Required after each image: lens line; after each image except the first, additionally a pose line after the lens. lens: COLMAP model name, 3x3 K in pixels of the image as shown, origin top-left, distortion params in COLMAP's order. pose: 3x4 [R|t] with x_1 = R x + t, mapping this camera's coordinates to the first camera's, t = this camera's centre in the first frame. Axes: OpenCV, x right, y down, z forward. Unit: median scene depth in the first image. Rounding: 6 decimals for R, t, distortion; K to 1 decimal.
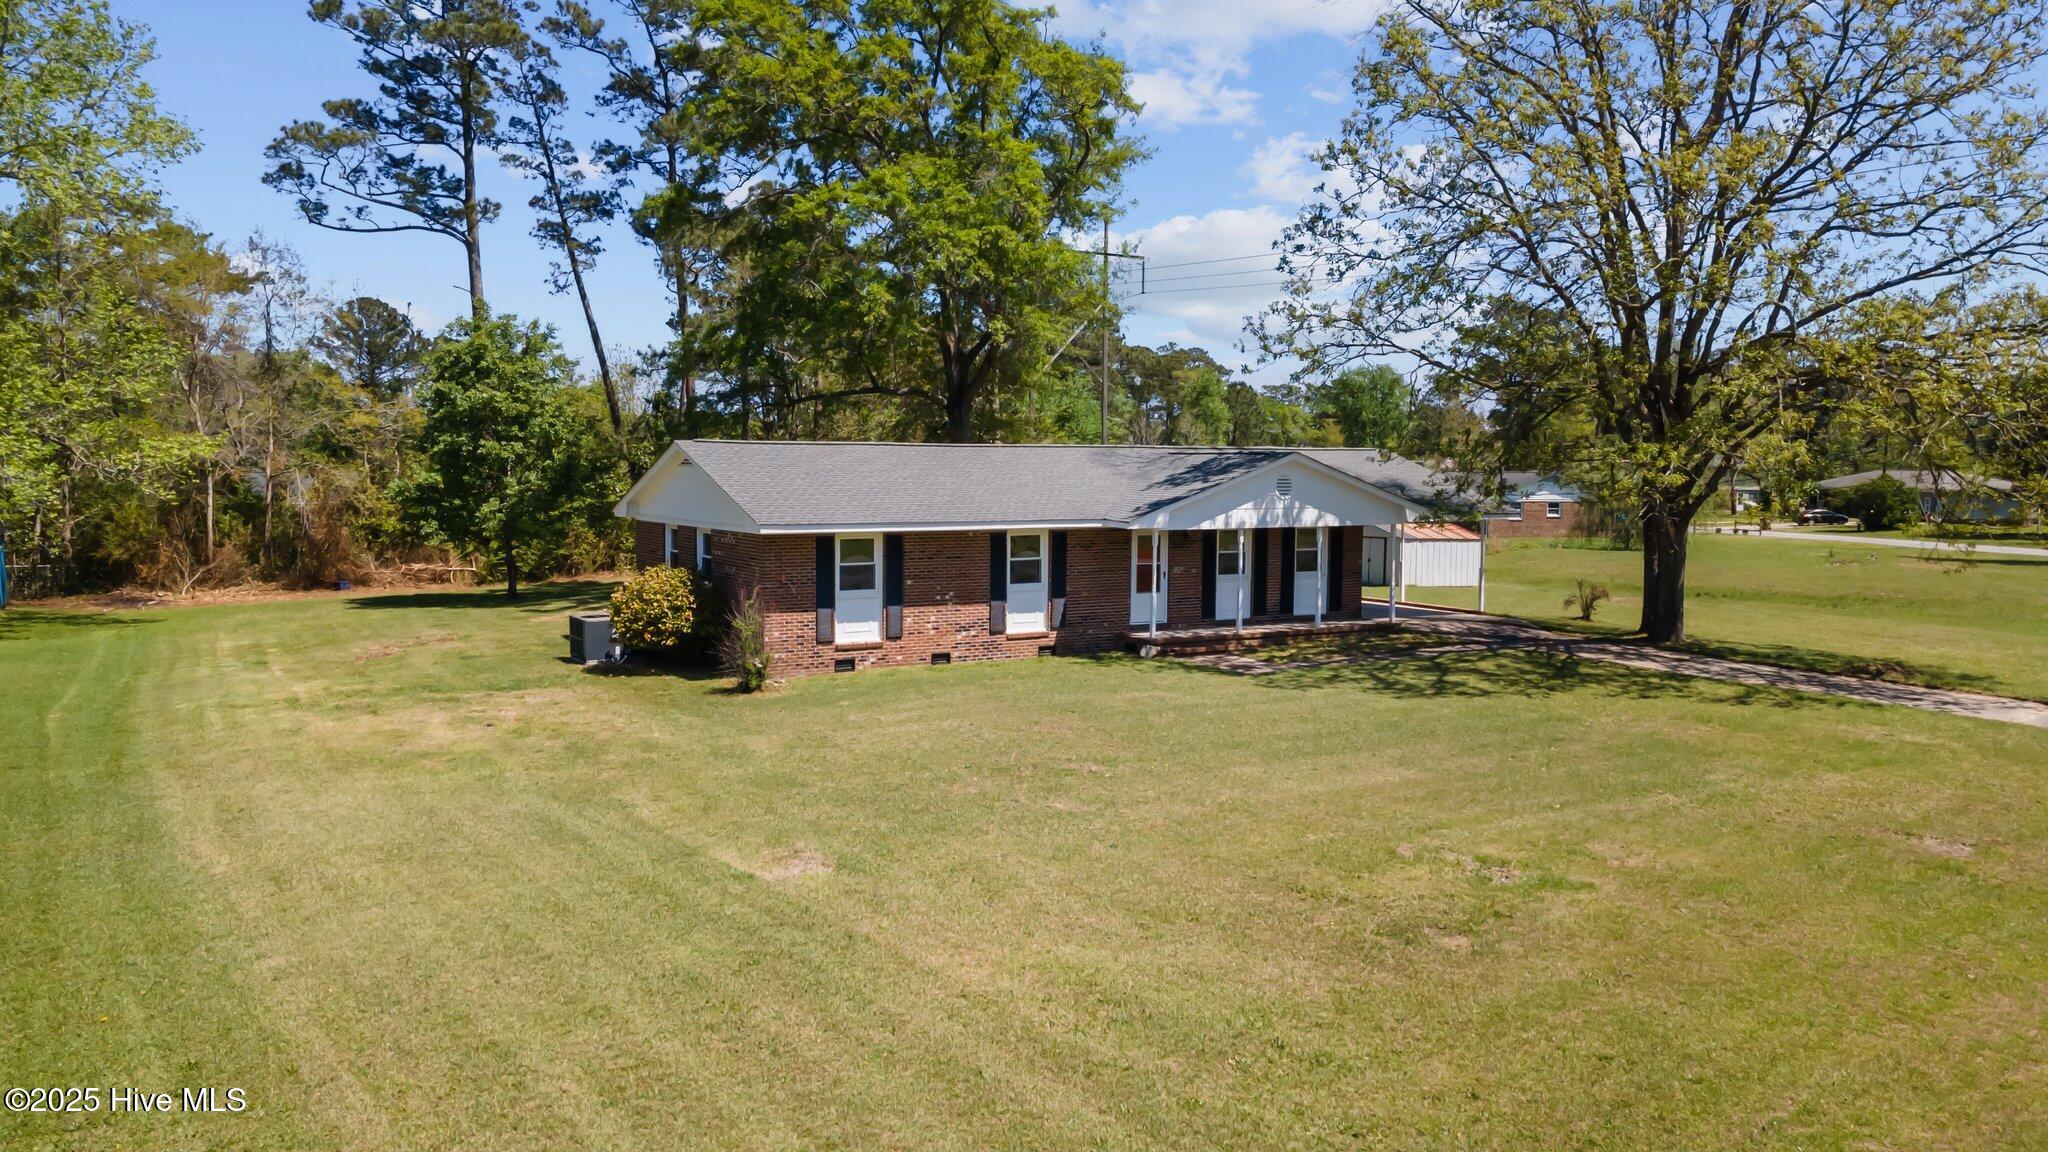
lens RADIAL K [[1540.5, 0, 1024.0], [0, 1540.5, 576.0], [0, 0, 1]] dist [0.004110, 0.001690]
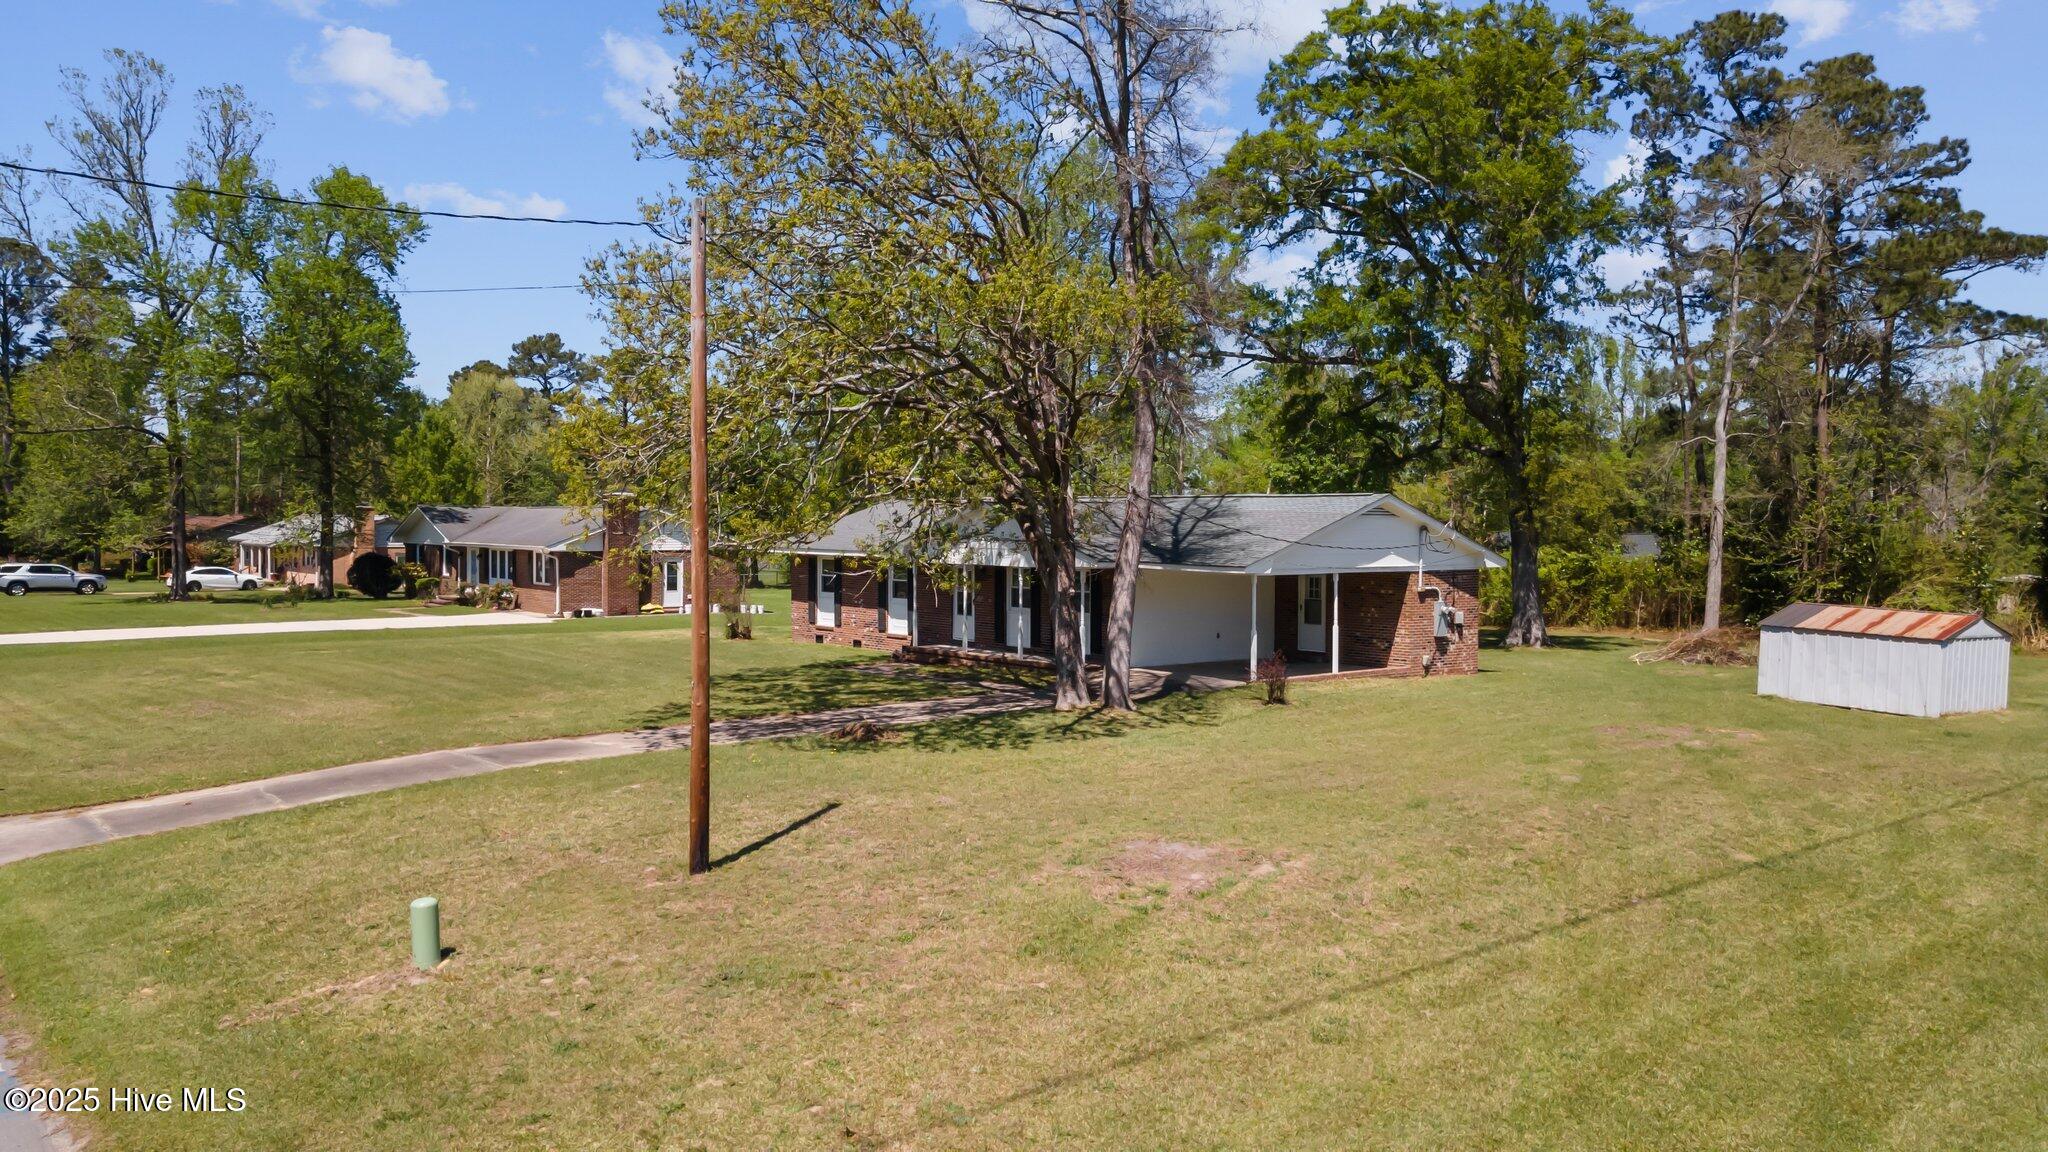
lens RADIAL K [[1540.5, 0, 1024.0], [0, 1540.5, 576.0], [0, 0, 1]] dist [0.004110, 0.001690]
pose [[0.139998, 0.035172, -0.989527, 1.359219], [-0.074529, 0.996908, 0.024890, -0.056401], [0.987343, 0.070264, 0.142186, 0.904269]]
